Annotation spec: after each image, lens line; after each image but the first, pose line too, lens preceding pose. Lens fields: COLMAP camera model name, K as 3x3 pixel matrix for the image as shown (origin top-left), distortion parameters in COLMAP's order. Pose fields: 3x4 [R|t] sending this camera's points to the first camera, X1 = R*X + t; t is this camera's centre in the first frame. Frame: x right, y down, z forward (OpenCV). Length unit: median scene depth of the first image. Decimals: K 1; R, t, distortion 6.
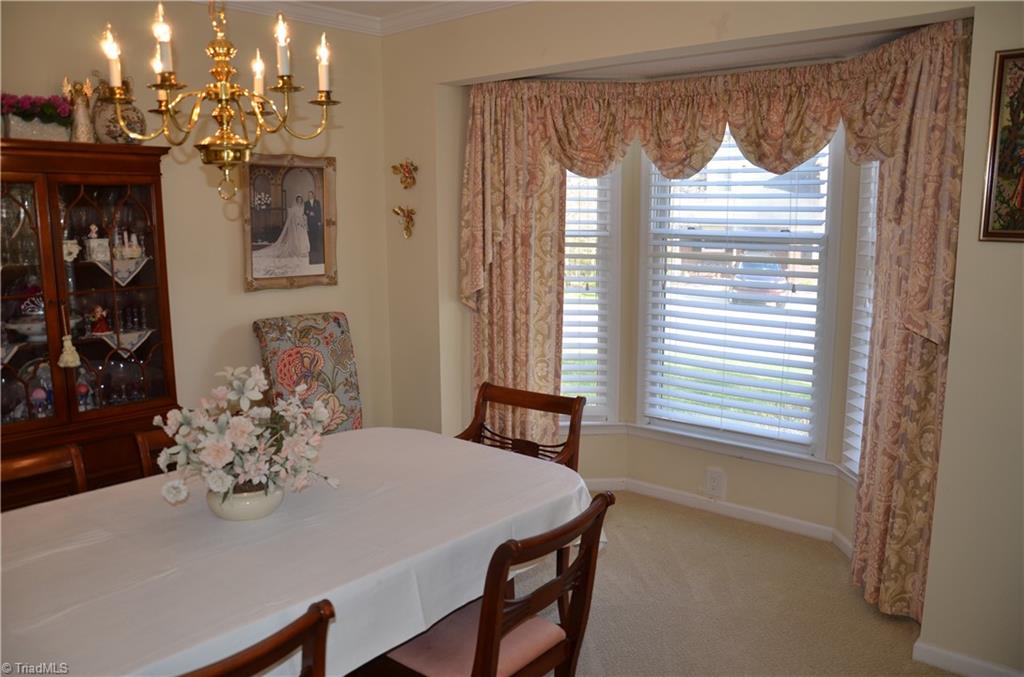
lens RADIAL K [[793.3, 0, 510.5], [0, 793.3, 342.0], [0, 0, 1]] dist [-0.106302, 0.068680]
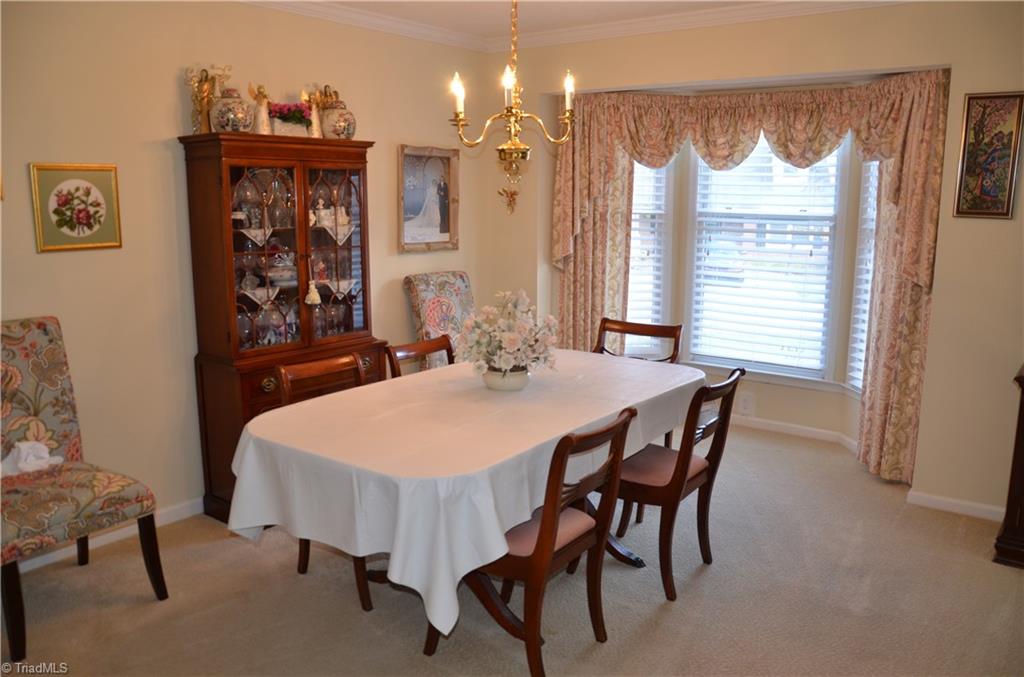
lens RADIAL K [[793.3, 0, 513.2], [0, 793.3, 336.2], [0, 0, 1]] dist [-0.106302, 0.068680]
pose [[0.997654, -0.003362, 0.068376, -0.244036], [0.002349, 0.999886, 0.014895, 0.053325], [-0.068418, -0.014699, 0.997548, -0.311630]]
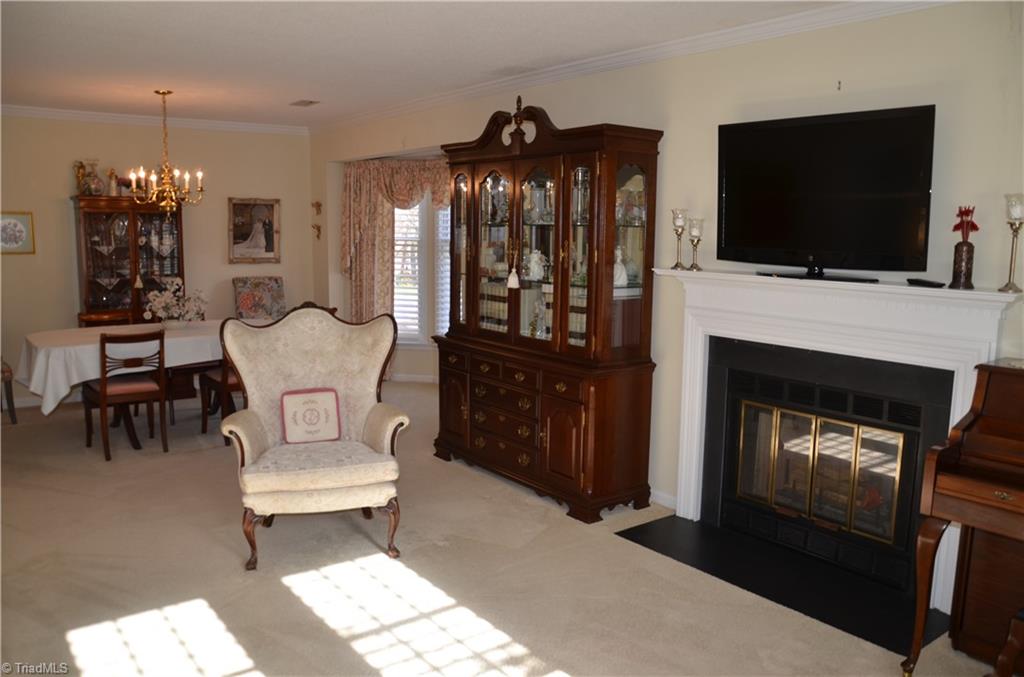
lens RADIAL K [[793.3, 0, 515.7], [0, 793.3, 336.7], [0, 0, 1]] dist [-0.106302, 0.068680]
pose [[0.980710, 0.040883, -0.191148, 0.828738], [-0.046256, 0.998648, -0.023728, 0.145899], [0.189919, 0.032112, 0.981274, -0.908084]]
